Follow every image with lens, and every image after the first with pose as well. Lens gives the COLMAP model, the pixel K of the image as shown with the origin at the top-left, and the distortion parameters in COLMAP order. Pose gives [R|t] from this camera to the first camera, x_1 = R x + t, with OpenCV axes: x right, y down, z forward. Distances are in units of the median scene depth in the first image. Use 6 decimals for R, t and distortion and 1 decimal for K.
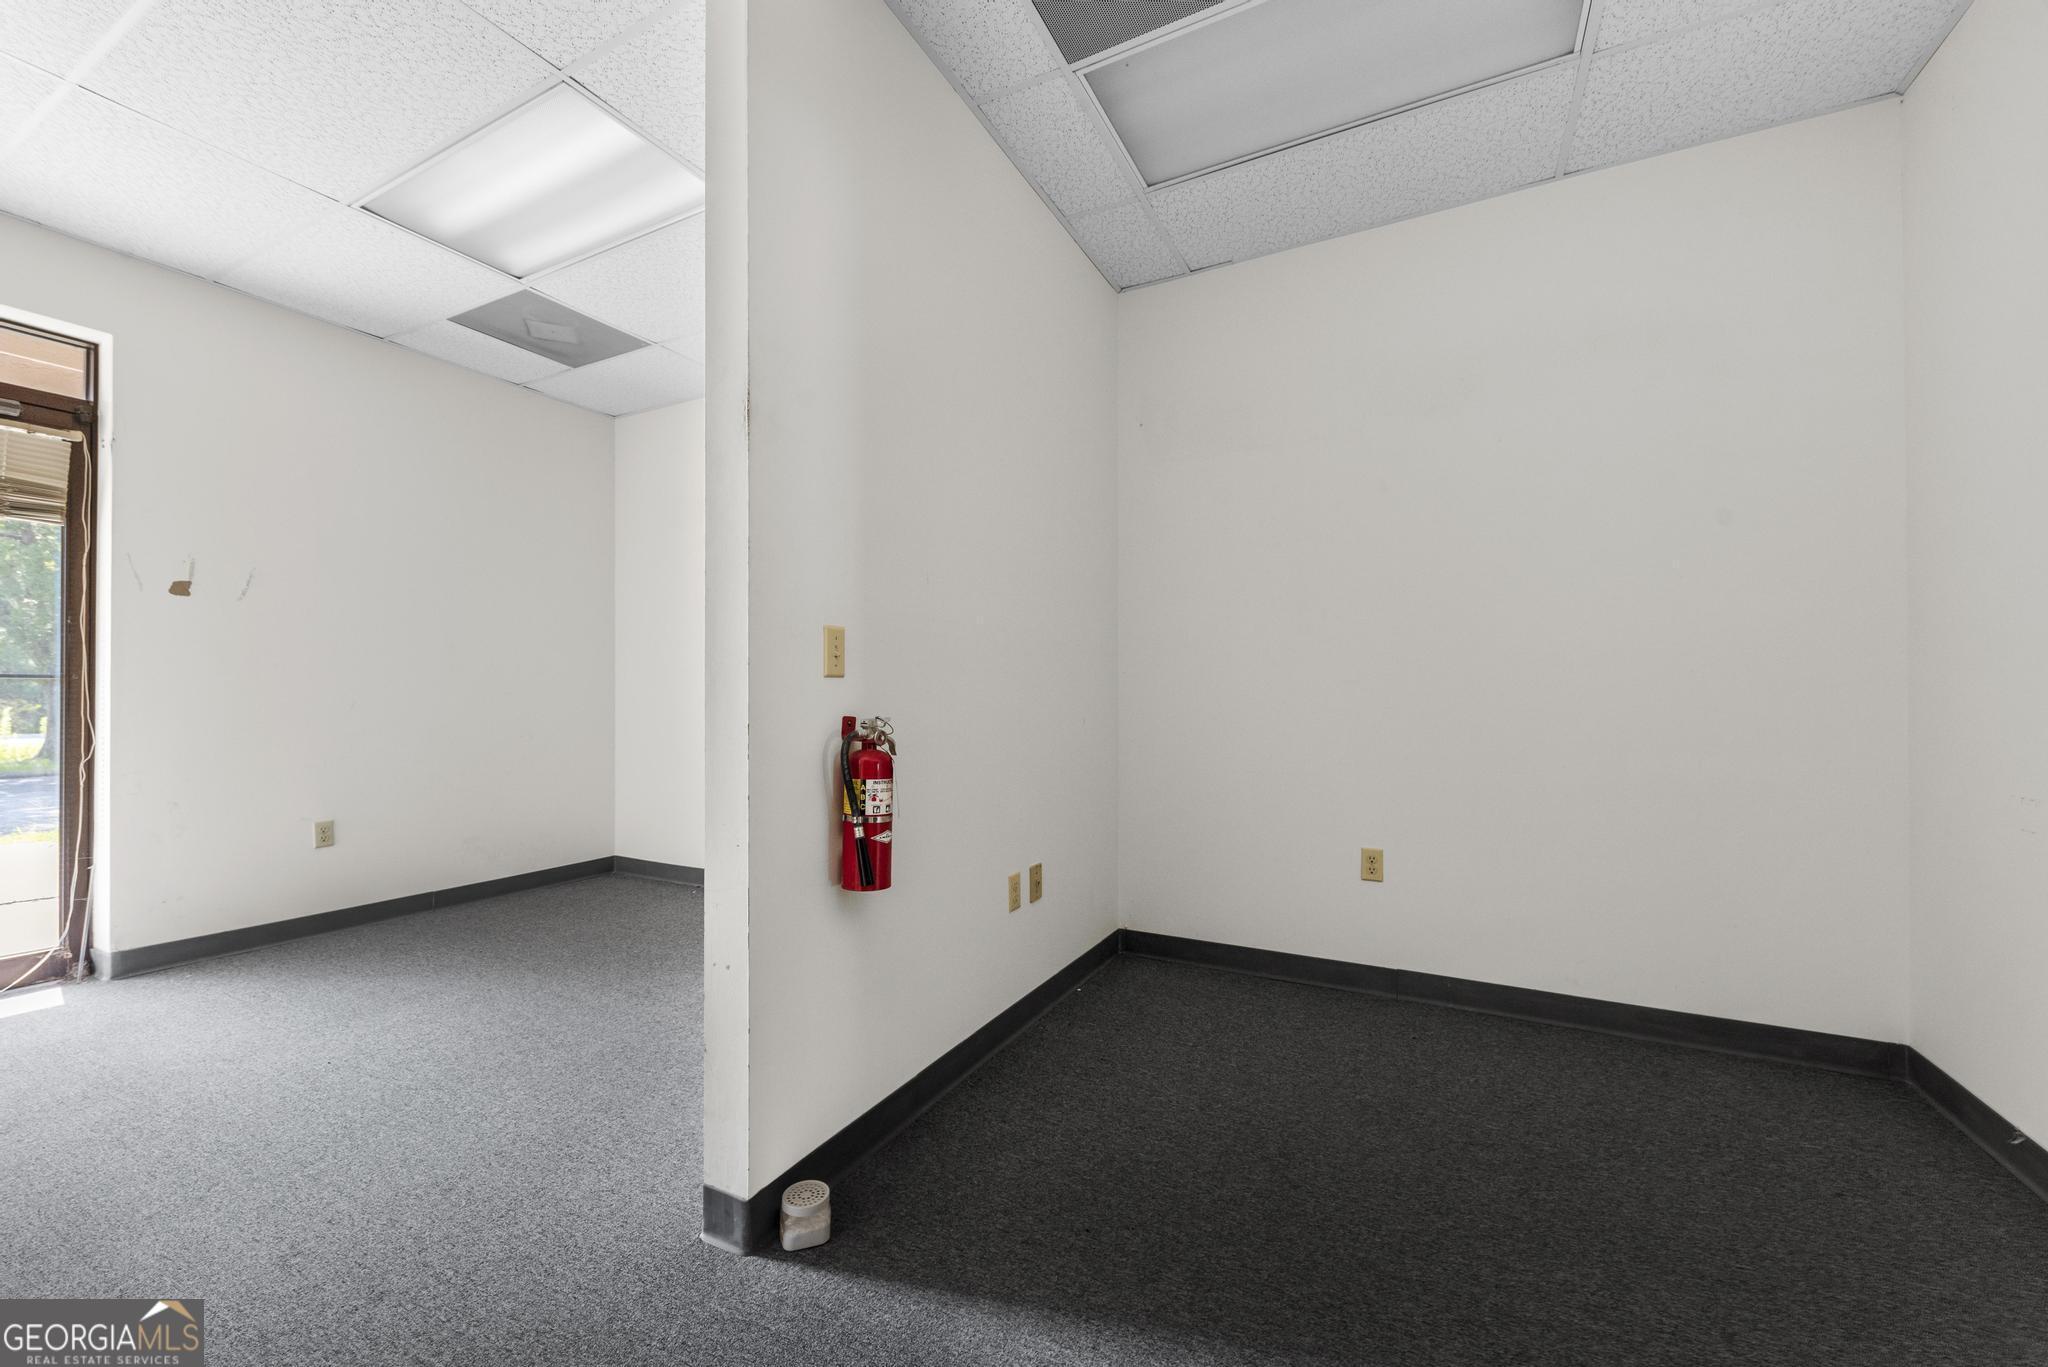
lens RADIAL K [[791.6, 0, 1037.0], [0, 791.6, 682.7], [0, 0, 1]] dist [-0.002517, -0.002516]
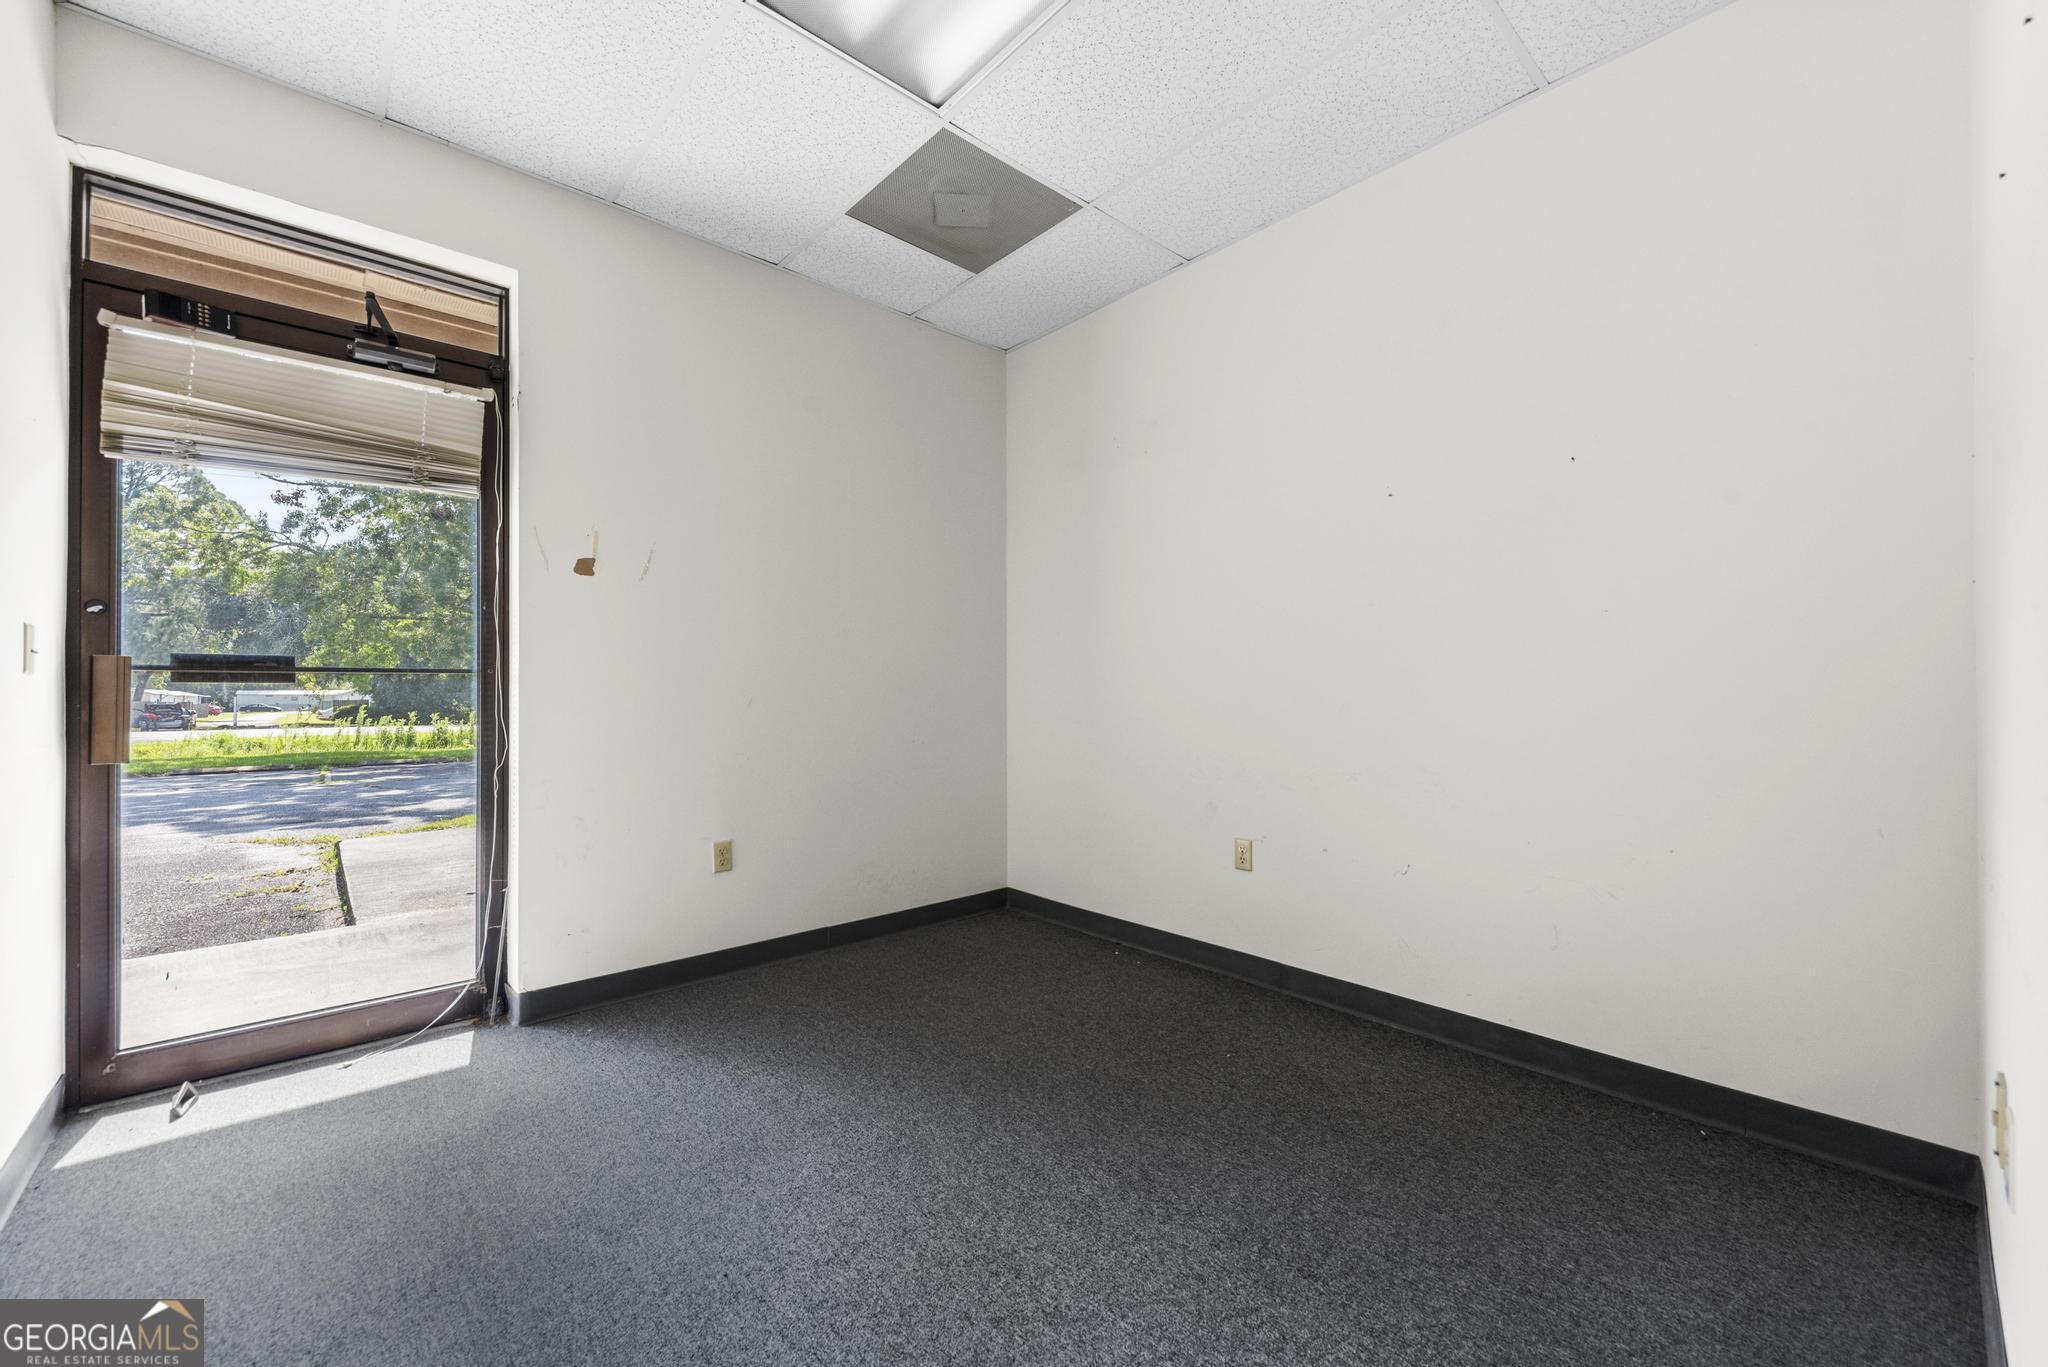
lens RADIAL K [[791.6, 0, 1044.2], [0, 791.6, 684.5], [0, 0, 1]] dist [-0.002517, -0.002516]
pose [[0.938260, -0.001953, -0.345925, -0.342964], [0.003395, 0.999988, 0.003565, 0.006276], [0.345914, -0.004519, 0.938256, 0.387579]]
